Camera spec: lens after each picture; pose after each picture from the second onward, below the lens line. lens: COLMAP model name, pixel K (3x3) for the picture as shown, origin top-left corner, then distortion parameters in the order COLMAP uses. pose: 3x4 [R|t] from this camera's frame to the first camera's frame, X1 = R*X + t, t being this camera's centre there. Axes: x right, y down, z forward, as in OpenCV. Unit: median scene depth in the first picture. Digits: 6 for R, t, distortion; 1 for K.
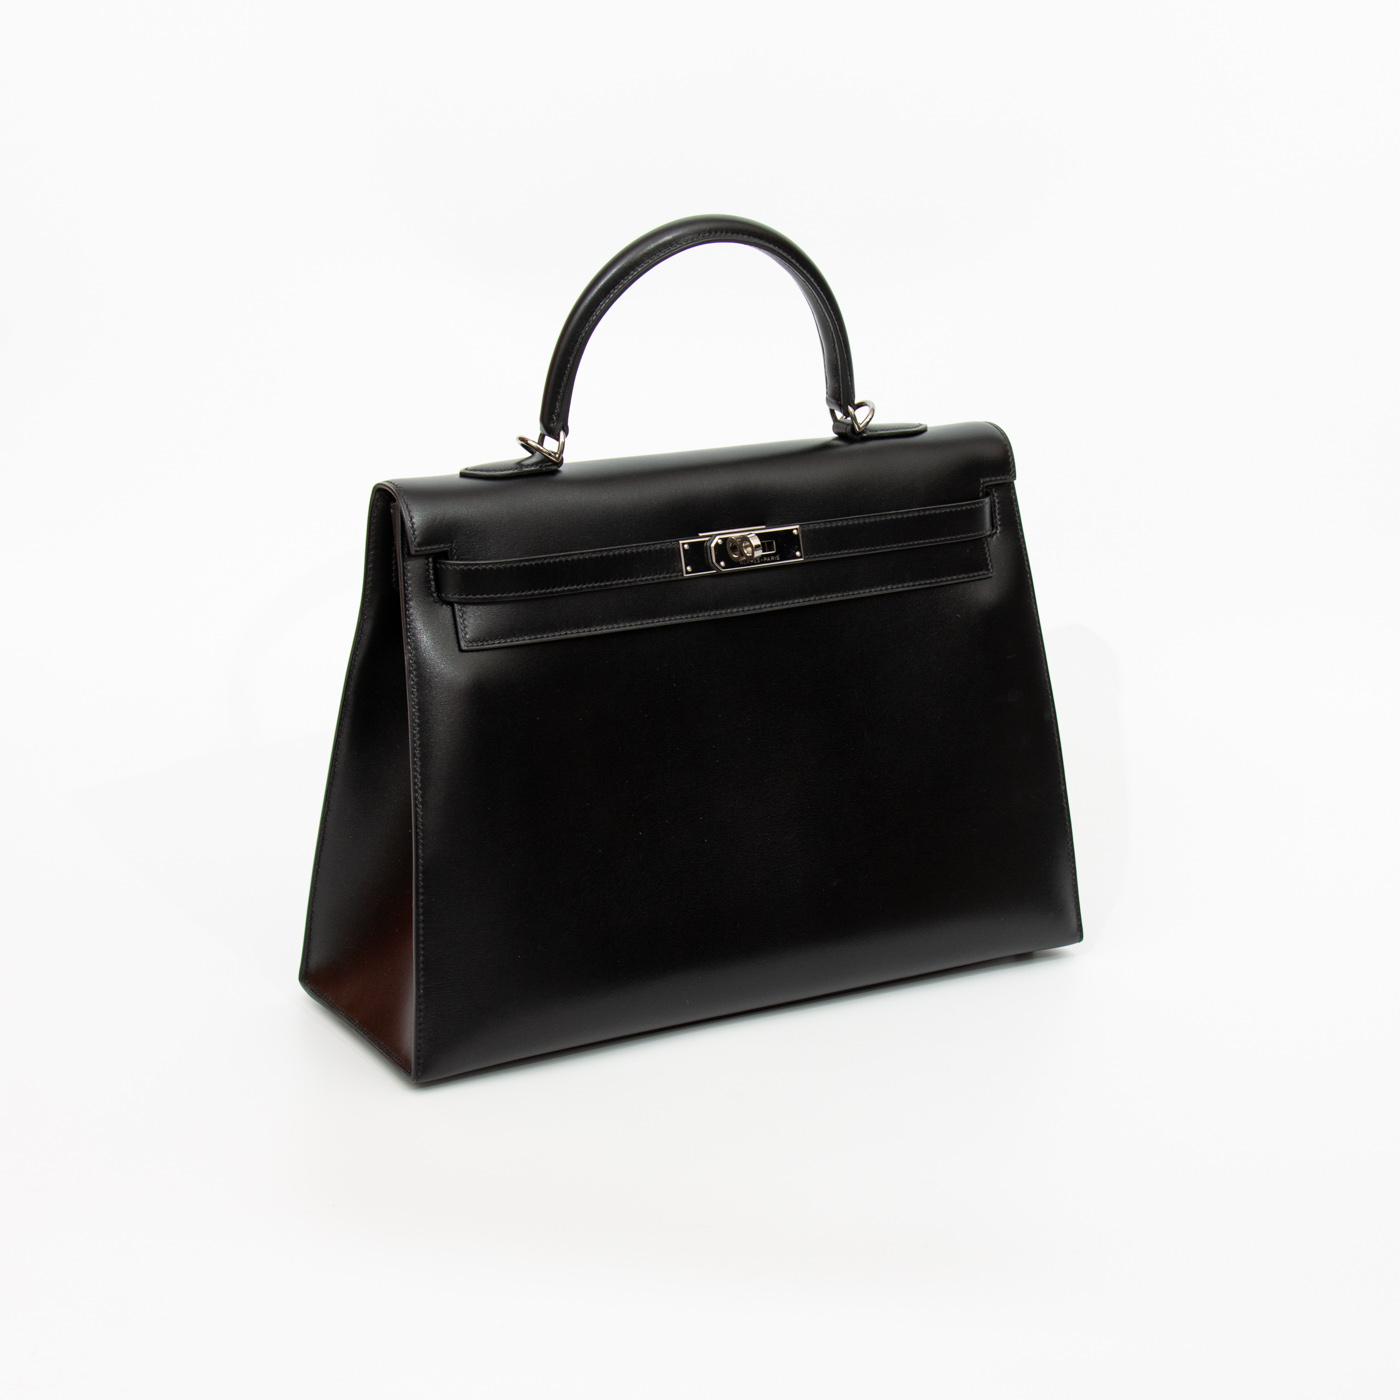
lens RADIAL K [[2839.0, 0, 700.0], [0, 2839.0, 700.0], [0, 0, 1]] dist [0.100247, -1.218322]
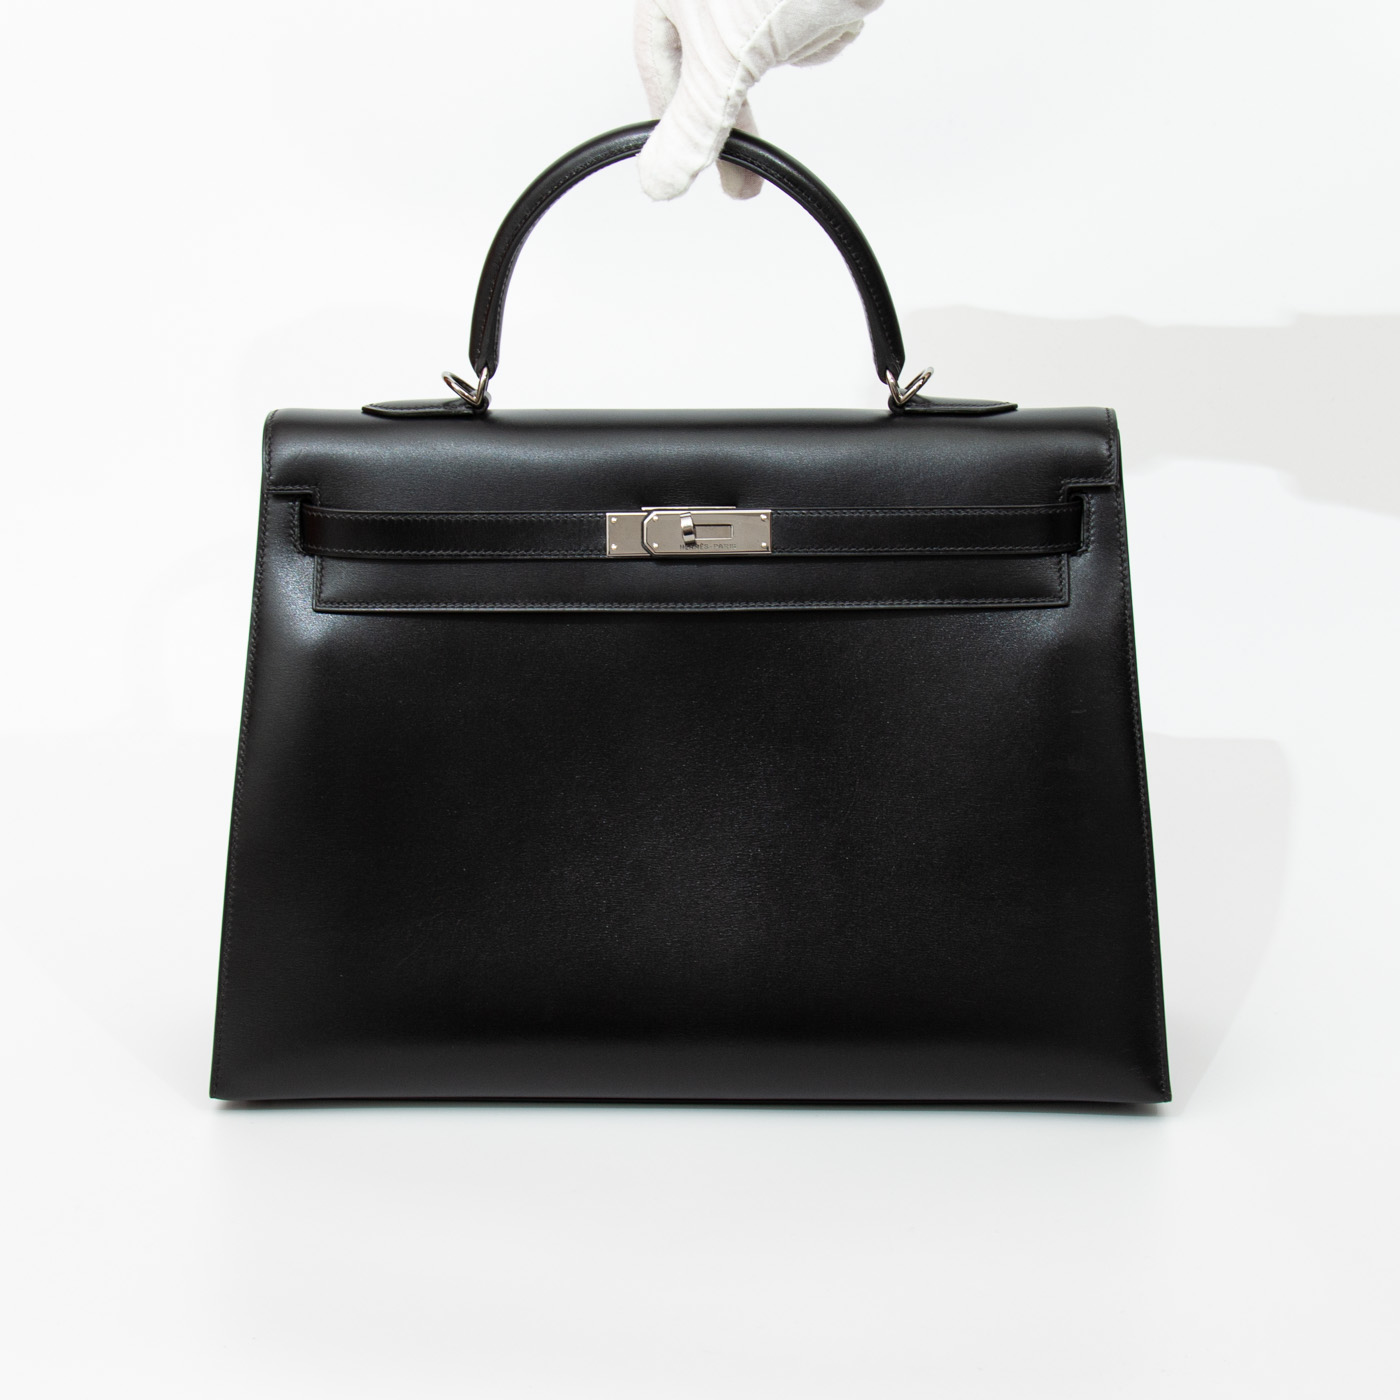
lens RADIAL K [[2839.0, 0, 700.0], [0, 2839.0, 700.0], [0, 0, 1]] dist [0.100247, -1.218322]
pose [[0.856762, 0.118484, -0.501916, 0.435075], [-0.128756, 0.991573, 0.014291, -0.017345], [0.499380, 0.052381, 0.864798, 0.302557]]
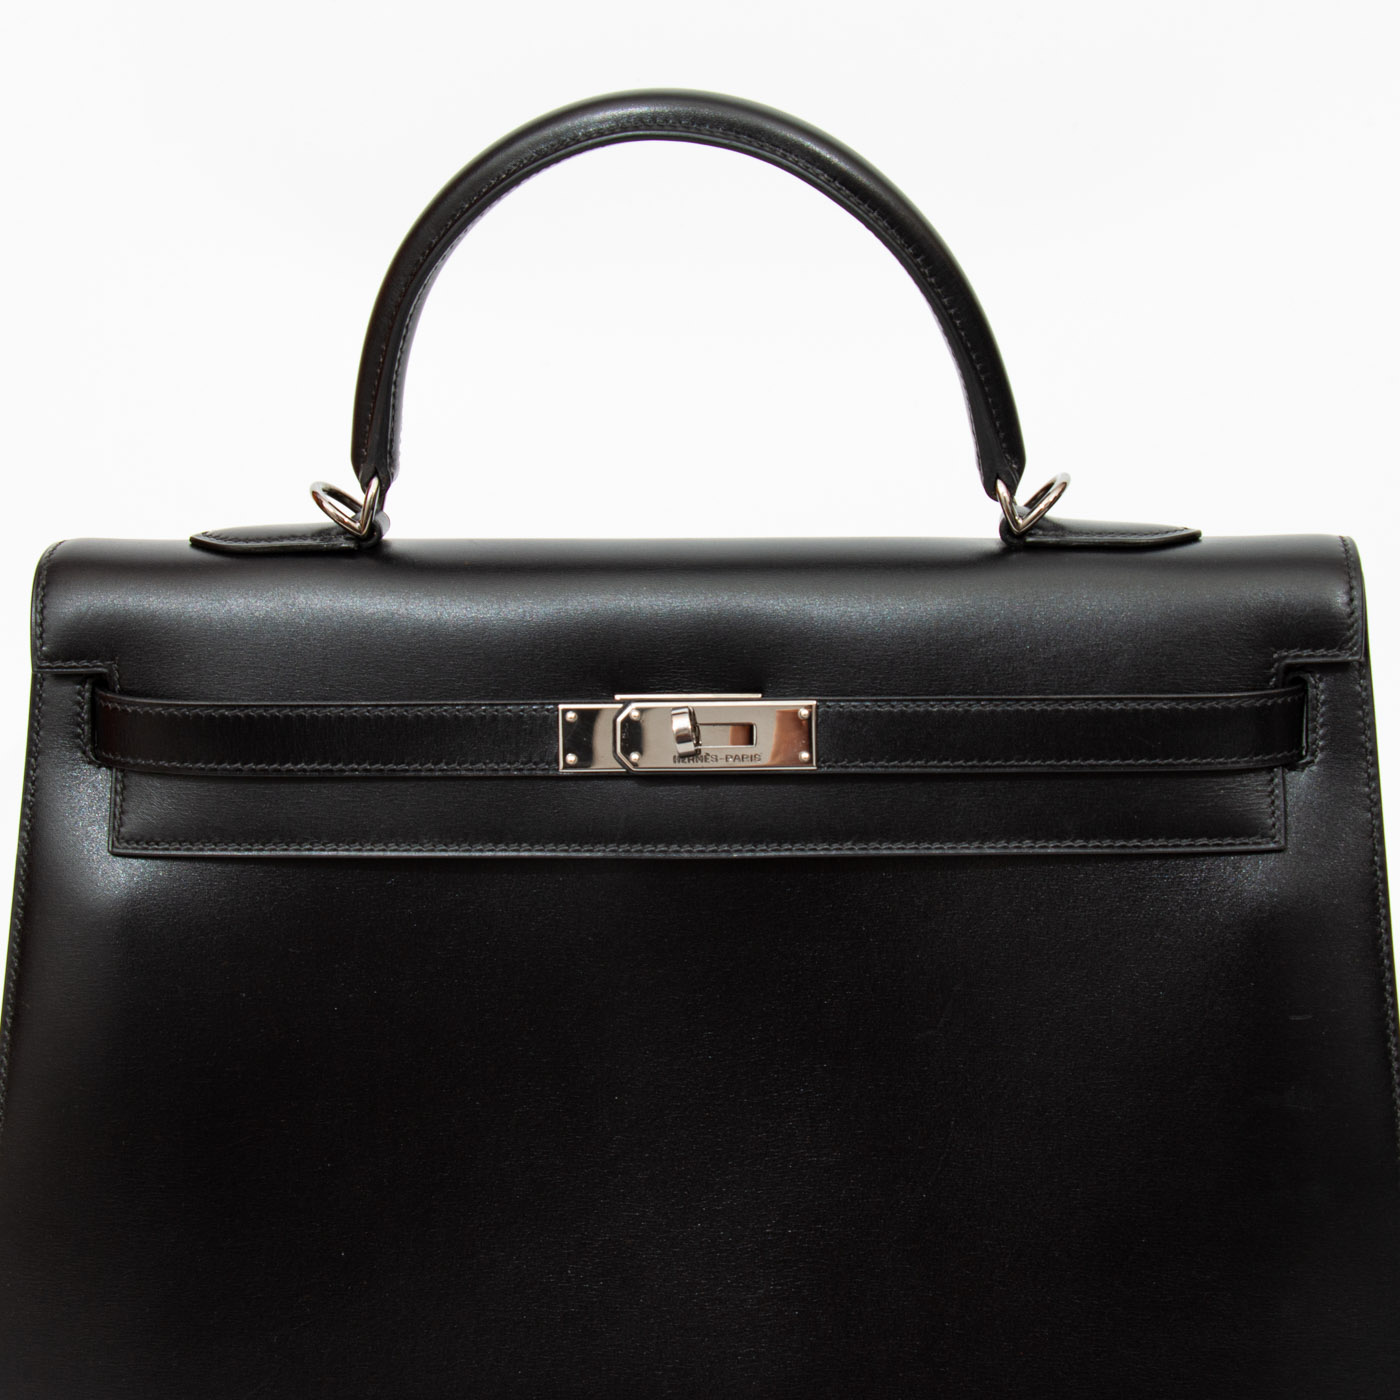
lens RADIAL K [[2839.0, 0, 700.0], [0, 2839.0, 700.0], [0, 0, 1]] dist [0.100247, -1.218322]
pose [[0.839502, 0.113639, -0.531340, 0.294598], [-0.127924, 0.991734, 0.009989, -0.065250], [0.528083, 0.059585, 0.847100, 0.564576]]
